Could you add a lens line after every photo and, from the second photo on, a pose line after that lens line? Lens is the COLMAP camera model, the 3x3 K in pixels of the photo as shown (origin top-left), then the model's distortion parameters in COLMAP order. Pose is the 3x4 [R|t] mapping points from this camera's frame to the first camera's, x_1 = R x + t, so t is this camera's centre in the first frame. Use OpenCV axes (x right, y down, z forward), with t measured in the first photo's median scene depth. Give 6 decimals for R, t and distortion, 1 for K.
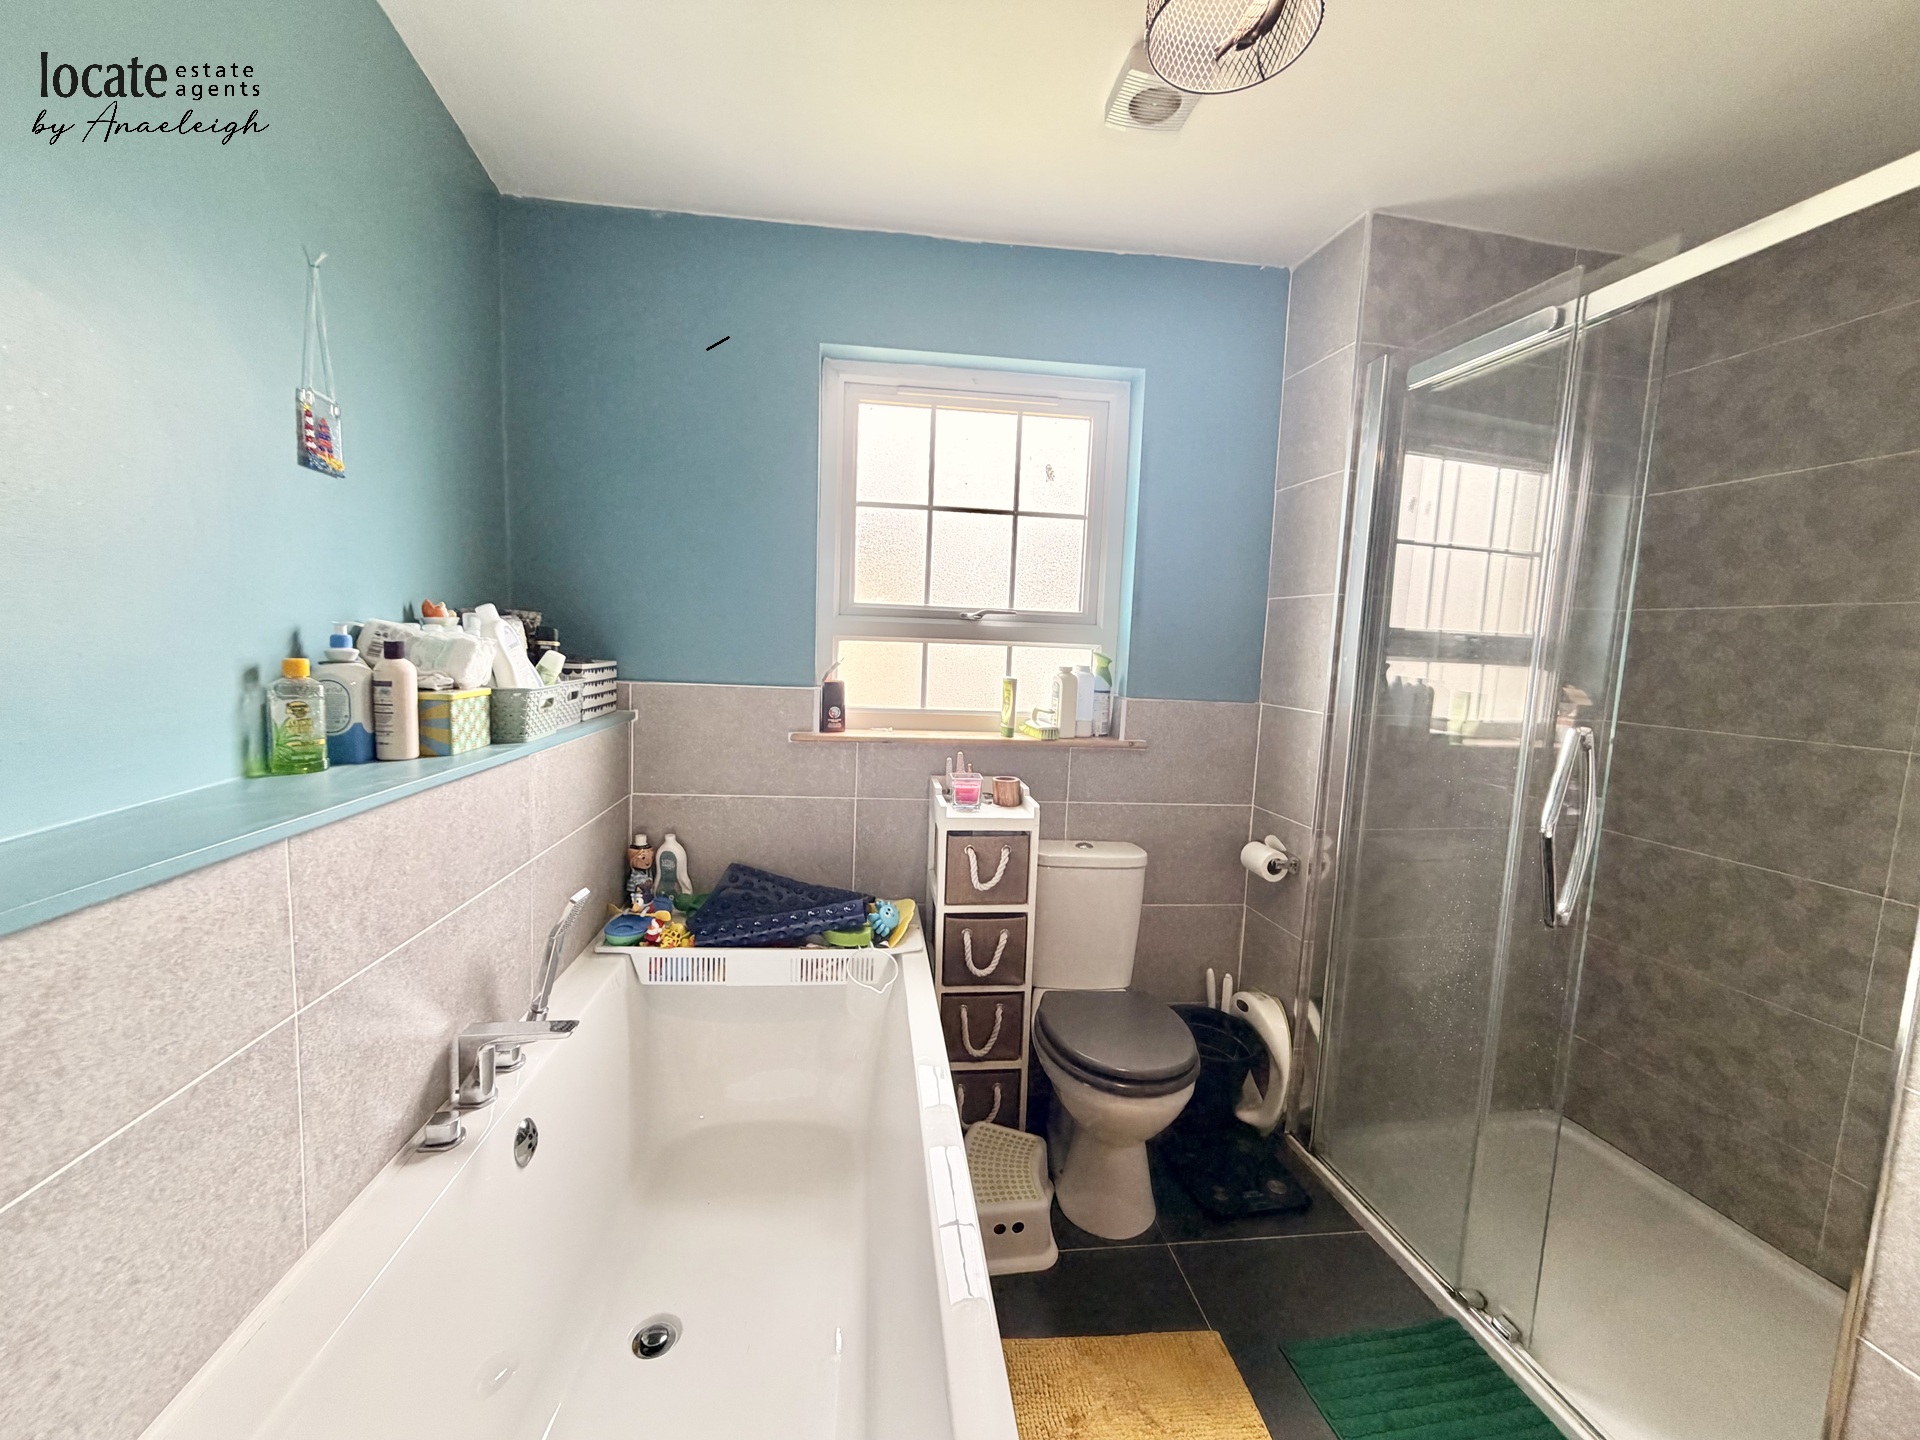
lens RADIAL K [[767.7, 0, 959.1], [0, 767.7, 723.6], [0, 0, 1]] dist [-0.000603, 0.000289]
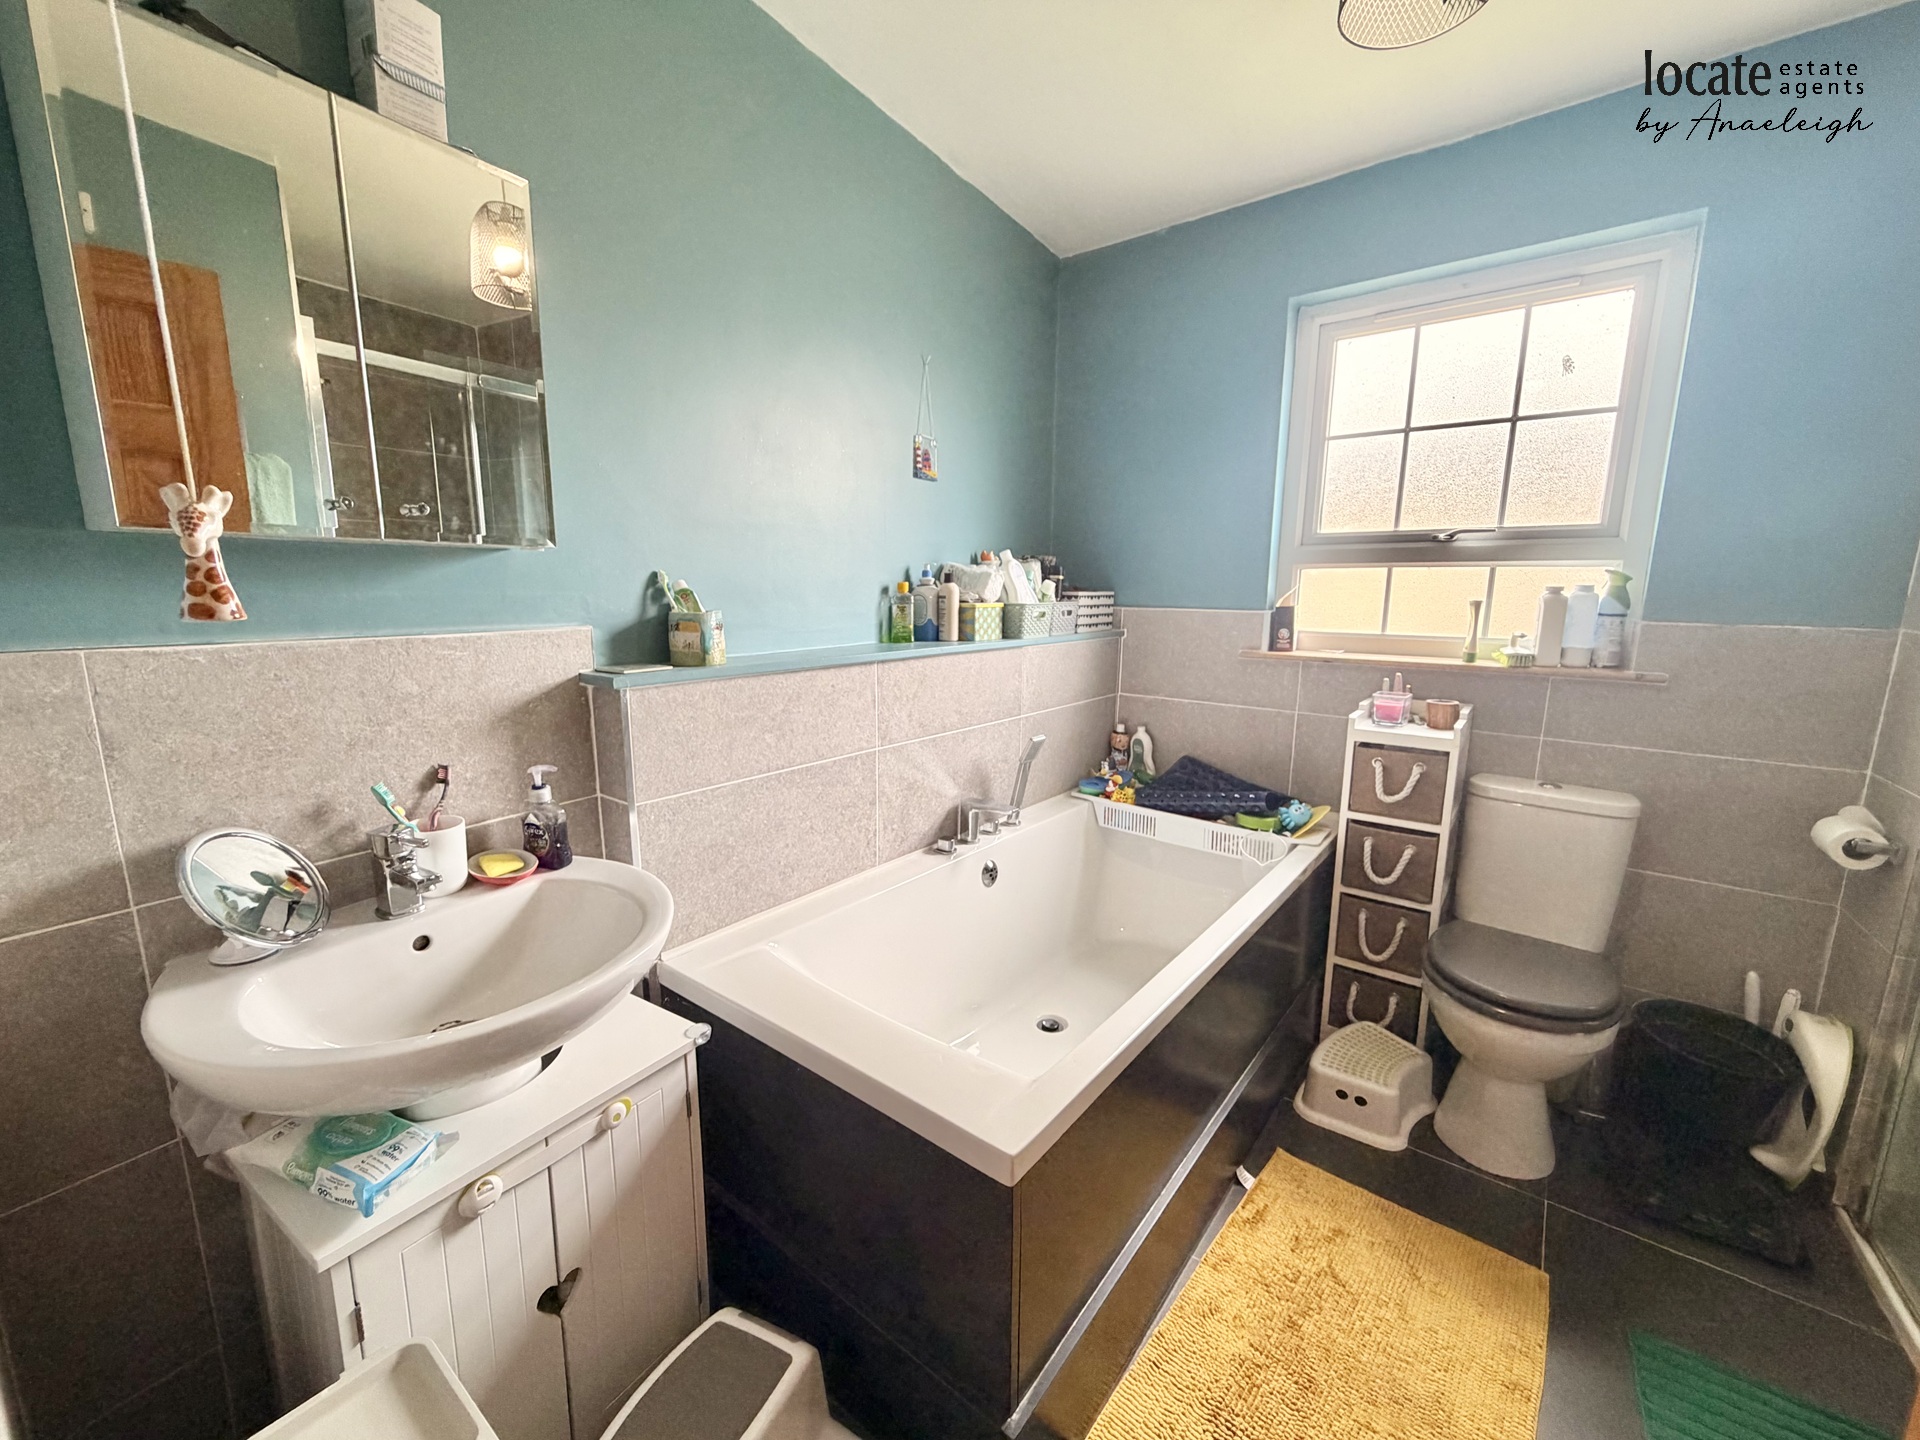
lens RADIAL K [[767.7, 0, 952.2], [0, 767.7, 719.2], [0, 0, 1]] dist [-0.000603, 0.000289]
pose [[0.704102, 0.089597, -0.704423, 0.332255], [-0.054578, 0.995902, 0.072117, 0.061638], [0.707998, -0.012332, 0.706107, -0.146135]]
